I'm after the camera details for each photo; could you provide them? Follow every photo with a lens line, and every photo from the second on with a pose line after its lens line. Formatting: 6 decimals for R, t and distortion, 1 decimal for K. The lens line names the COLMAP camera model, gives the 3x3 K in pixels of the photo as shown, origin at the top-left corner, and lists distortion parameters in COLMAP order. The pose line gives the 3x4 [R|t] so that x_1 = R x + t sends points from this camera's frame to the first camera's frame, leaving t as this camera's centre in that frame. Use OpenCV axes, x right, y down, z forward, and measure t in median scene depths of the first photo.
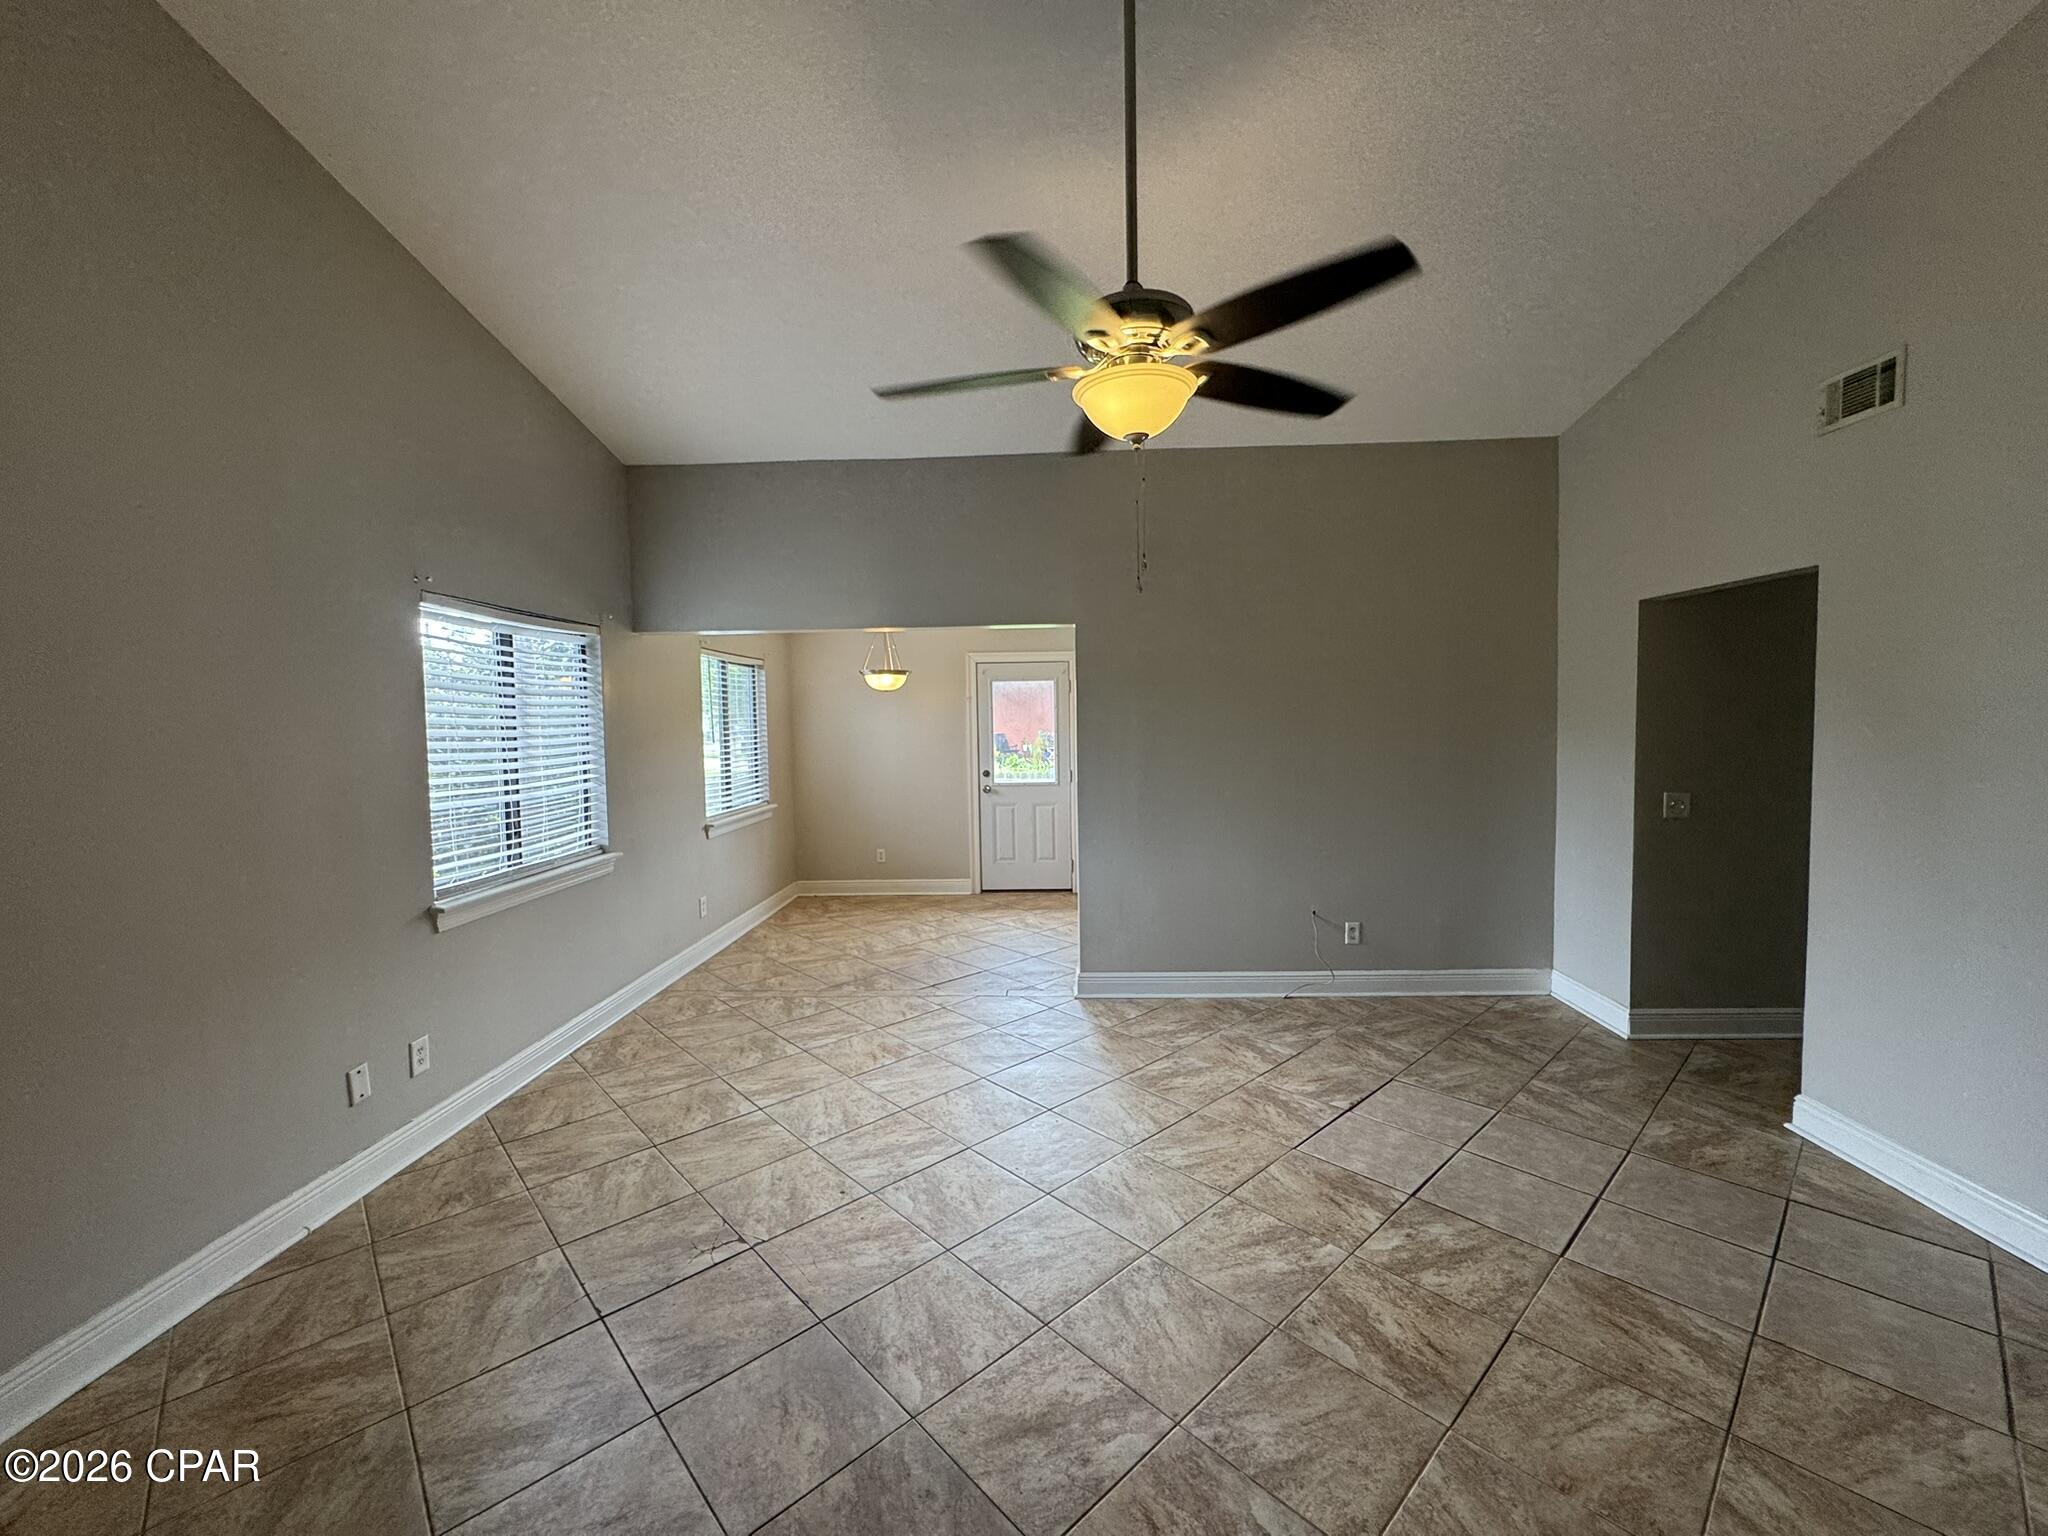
lens RADIAL K [[820.5, 0, 1021.5], [0, 820.5, 762.7], [0, 0, 1]] dist [-0.003037, 0.000499]
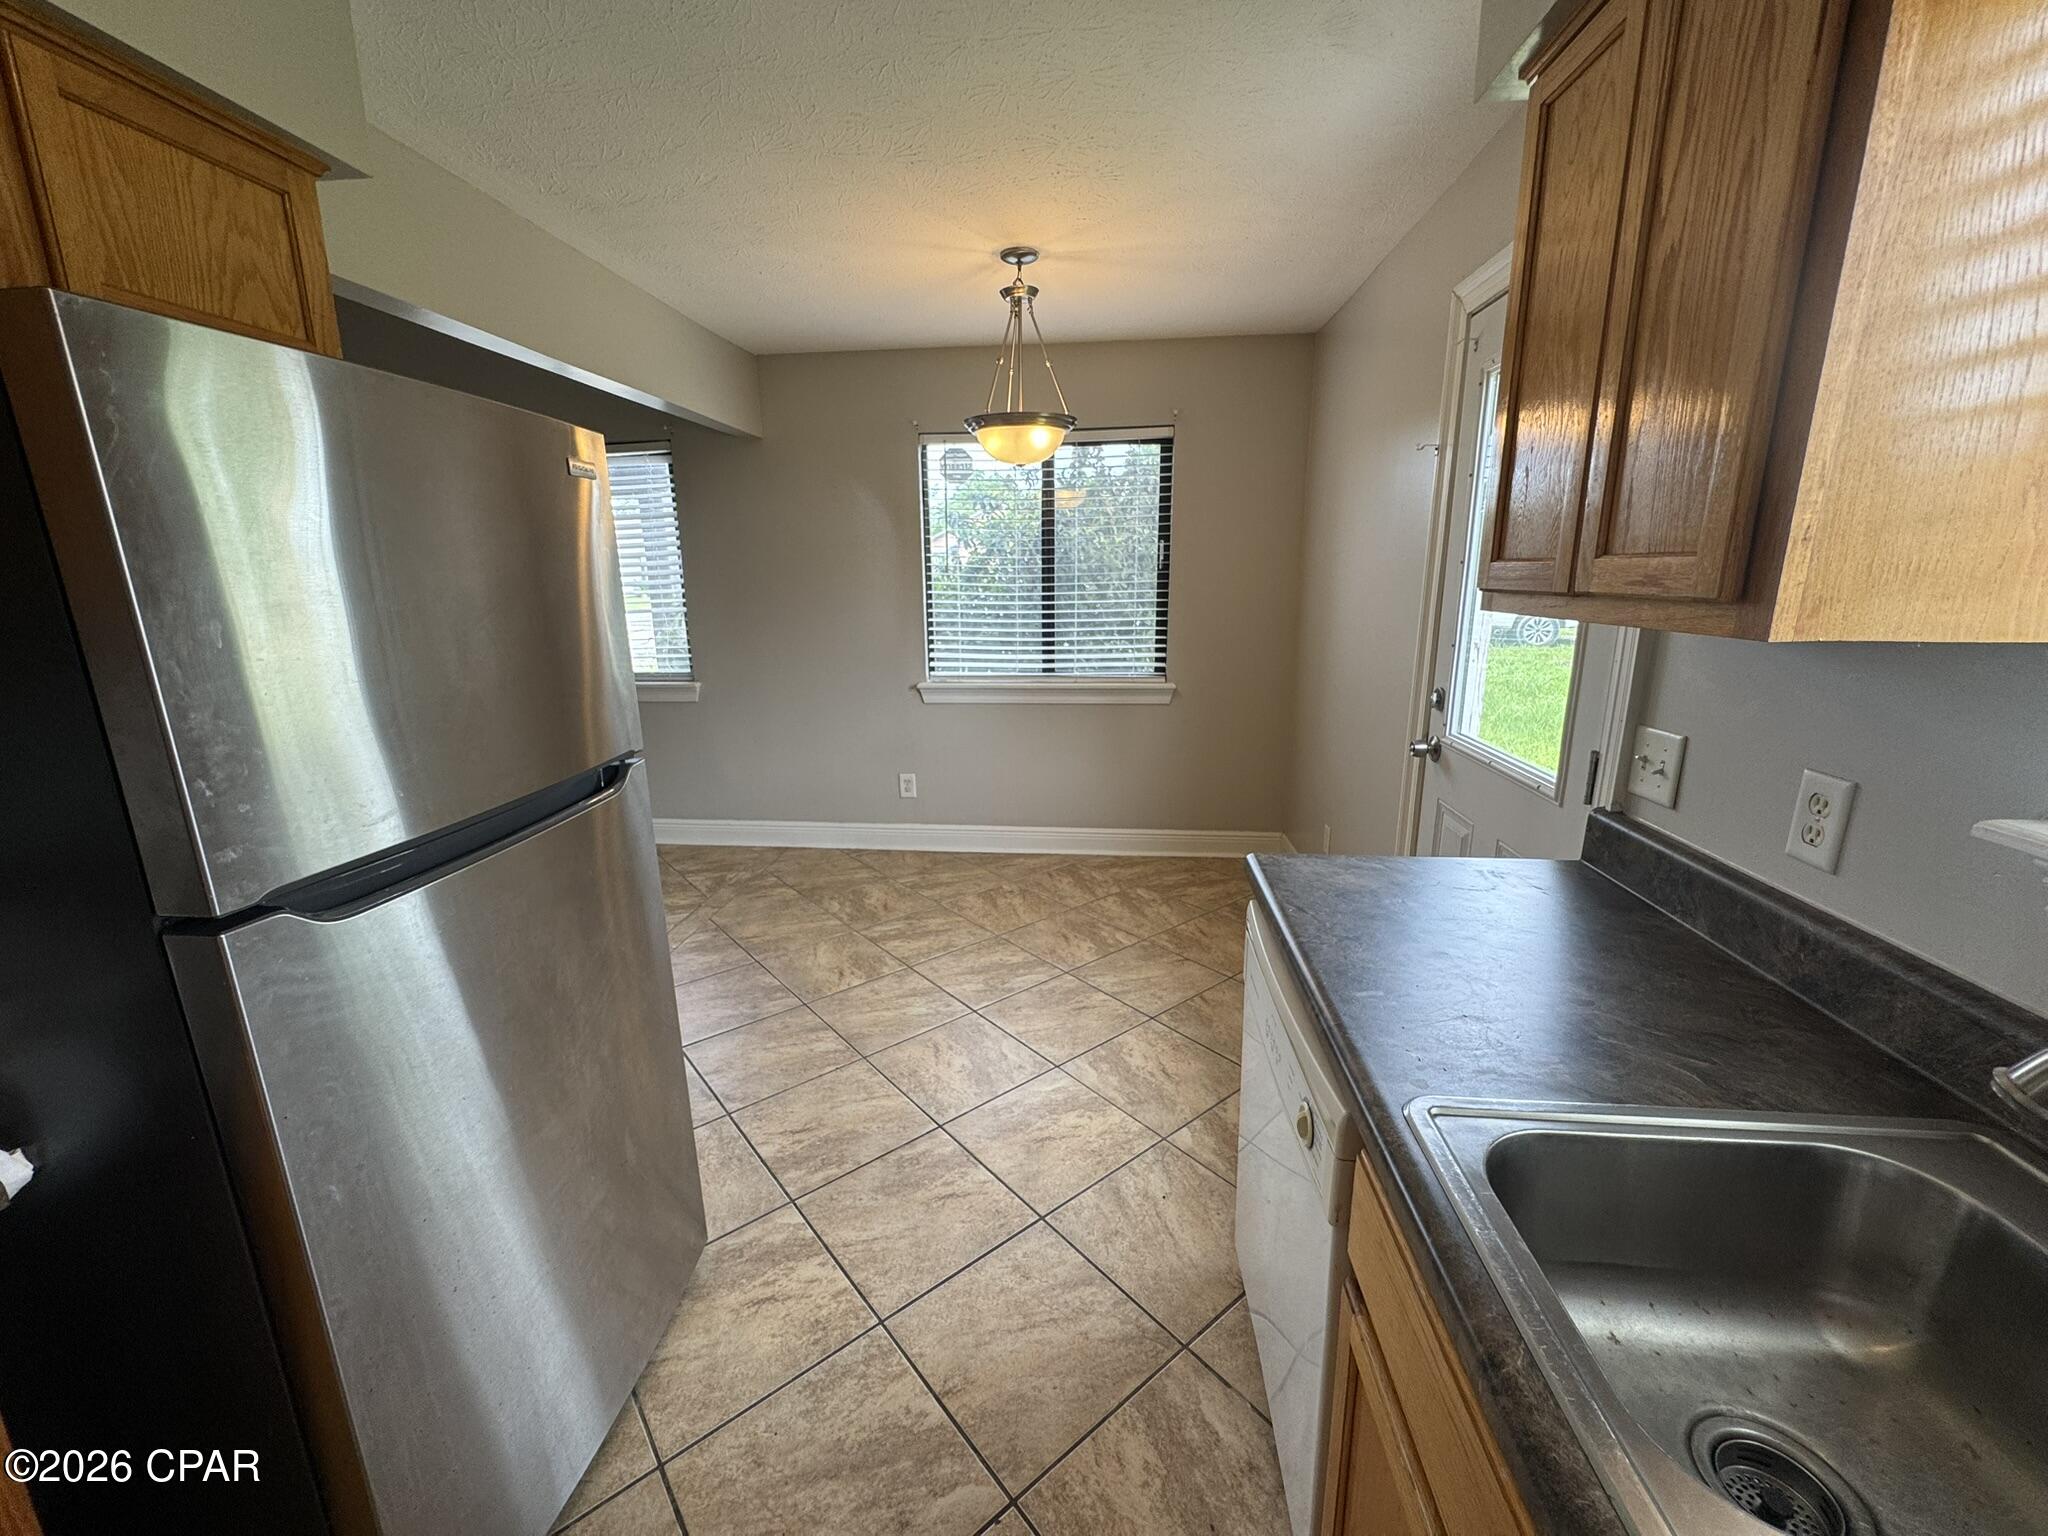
lens RADIAL K [[820.5, 0, 1022.1], [0, 820.5, 764.0], [0, 0, 1]] dist [-0.003037, 0.000499]
pose [[-0.059693, 0.245792, -0.967483, 0.535547], [-0.041278, 0.967774, 0.248413, -0.066055], [0.997363, 0.054765, -0.047624, 1.698390]]
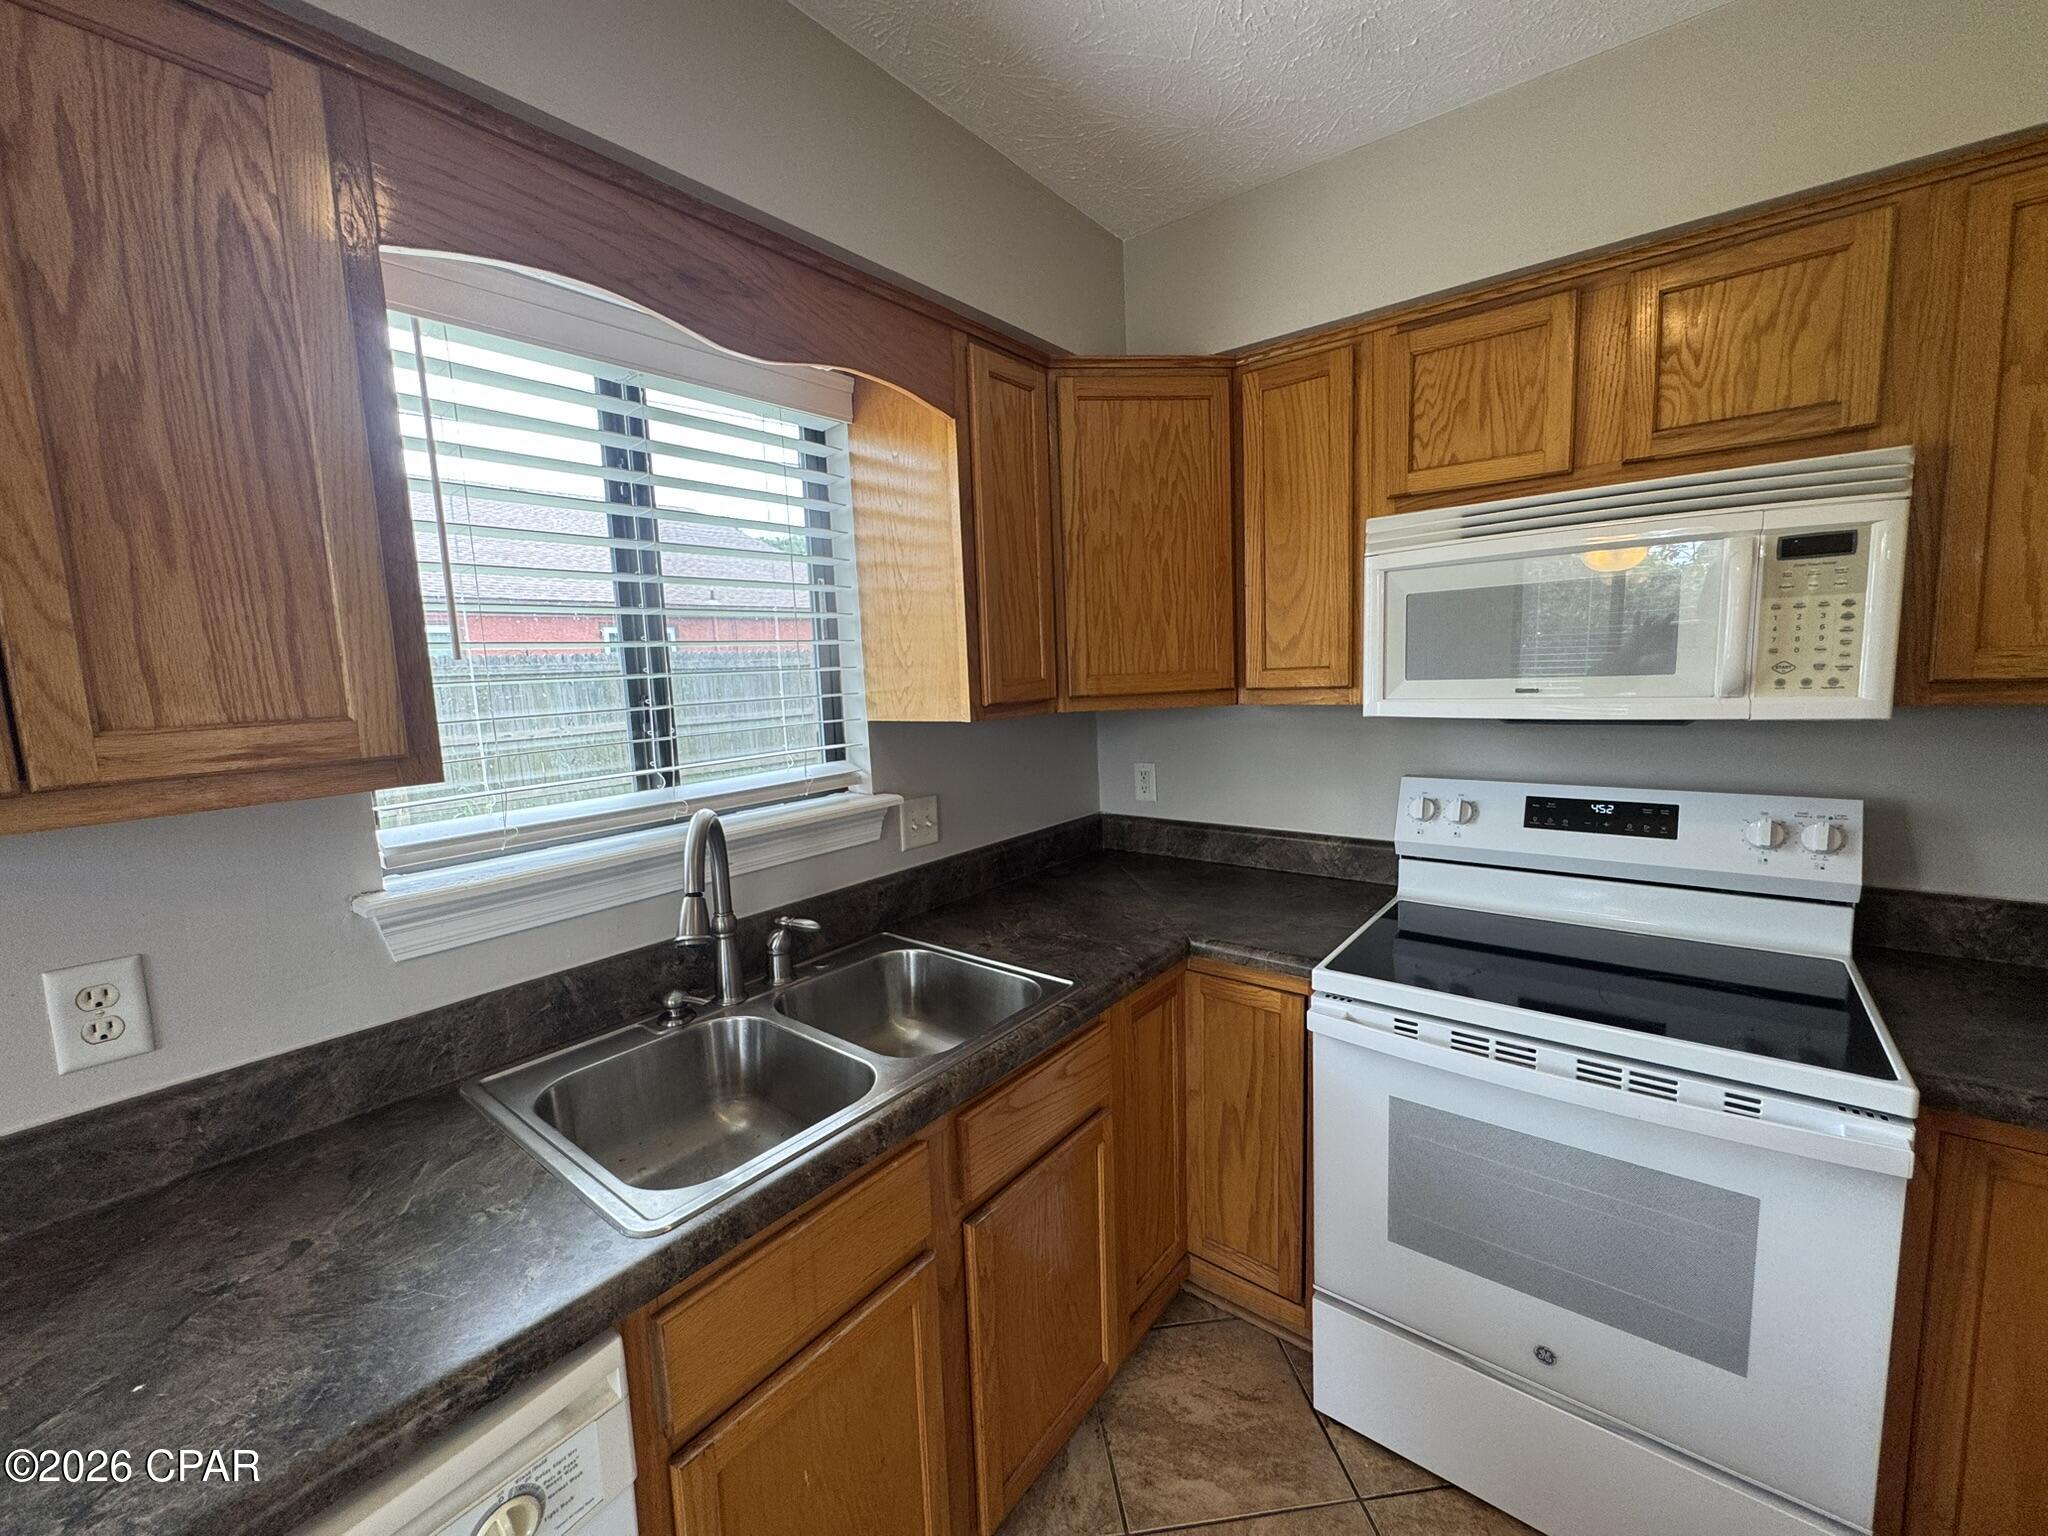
lens RADIAL K [[820.5, 0, 1022.0], [0, 820.5, 765.0], [0, 0, 1]] dist [-0.003037, 0.000499]
pose [[0.589737, -0.105983, 0.800611, 0.221446], [0.070699, 0.994321, 0.079548, -0.065519], [-0.804495, 0.009690, 0.593881, 1.576068]]
